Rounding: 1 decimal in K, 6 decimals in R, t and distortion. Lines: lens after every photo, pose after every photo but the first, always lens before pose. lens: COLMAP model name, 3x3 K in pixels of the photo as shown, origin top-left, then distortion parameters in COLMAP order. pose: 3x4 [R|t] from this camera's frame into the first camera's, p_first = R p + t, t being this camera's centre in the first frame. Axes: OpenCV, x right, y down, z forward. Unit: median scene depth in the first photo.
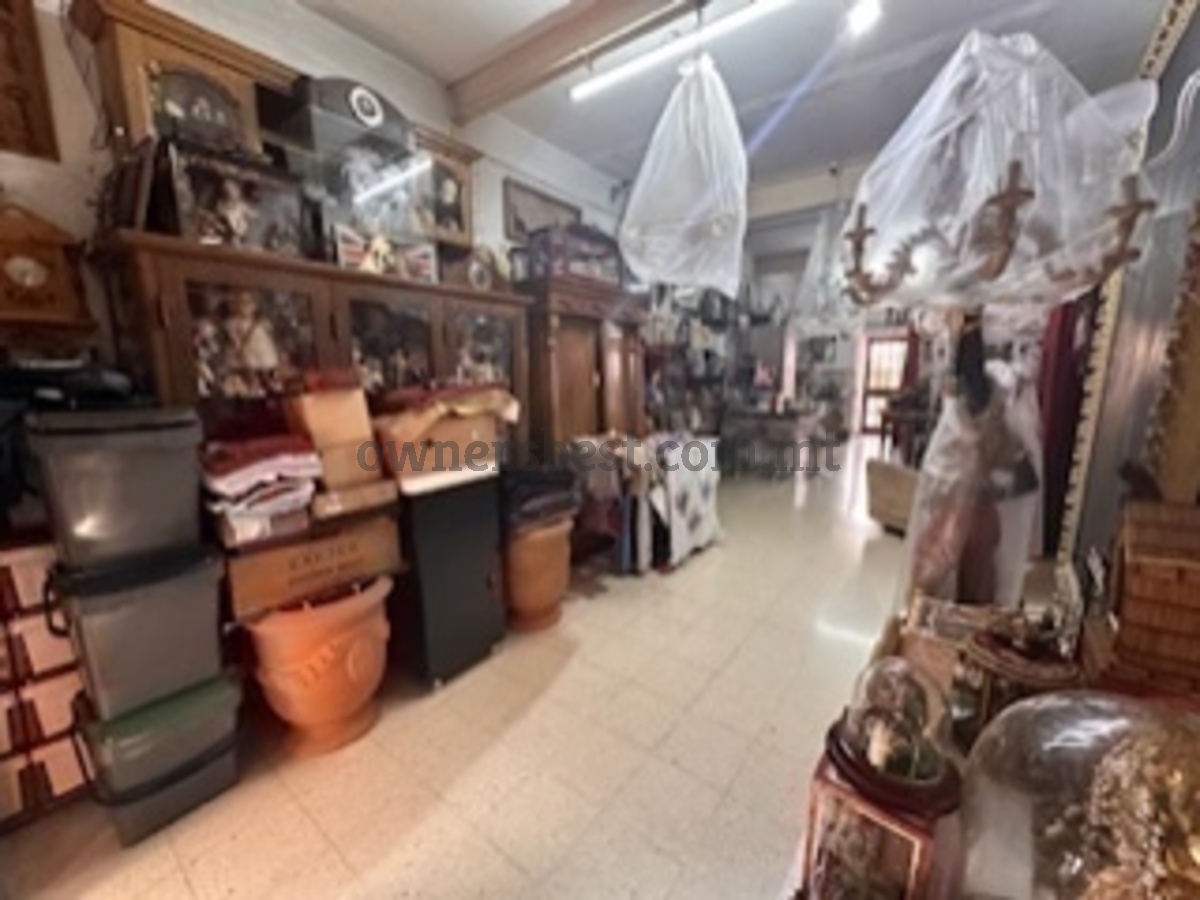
lens RADIAL K [[479.5, 0, 600.0], [0, 479.5, 450.0], [0, 0, 1]] dist [0.000744, 0.000096]
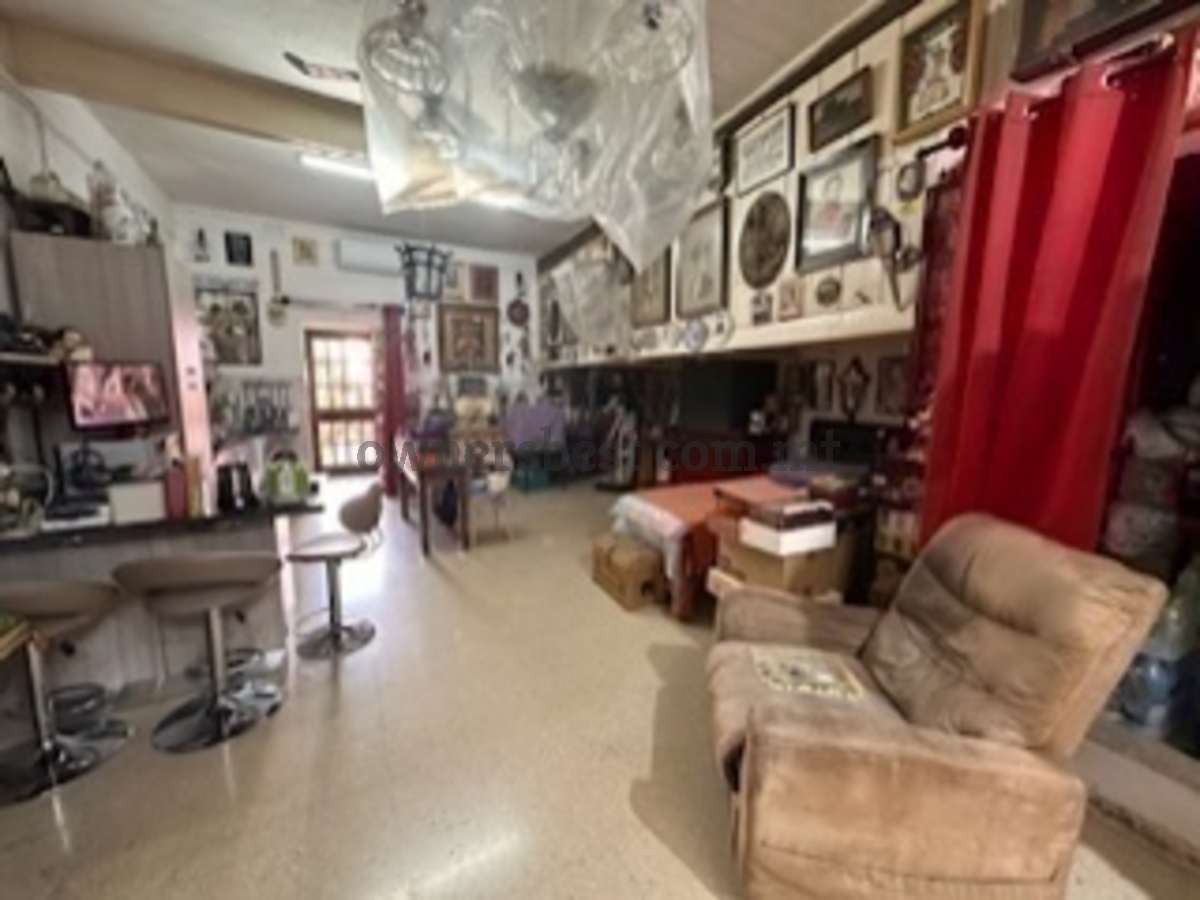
lens RADIAL K [[479.5, 0, 600.0], [0, 479.5, 450.0], [0, 0, 1]] dist [0.000744, 0.000096]
pose [[0.414828, -0.119016, 0.902083, 0.158729], [0.137416, 0.988232, 0.067191, -0.082273], [-0.899464, 0.096088, 0.426301, 0.493587]]
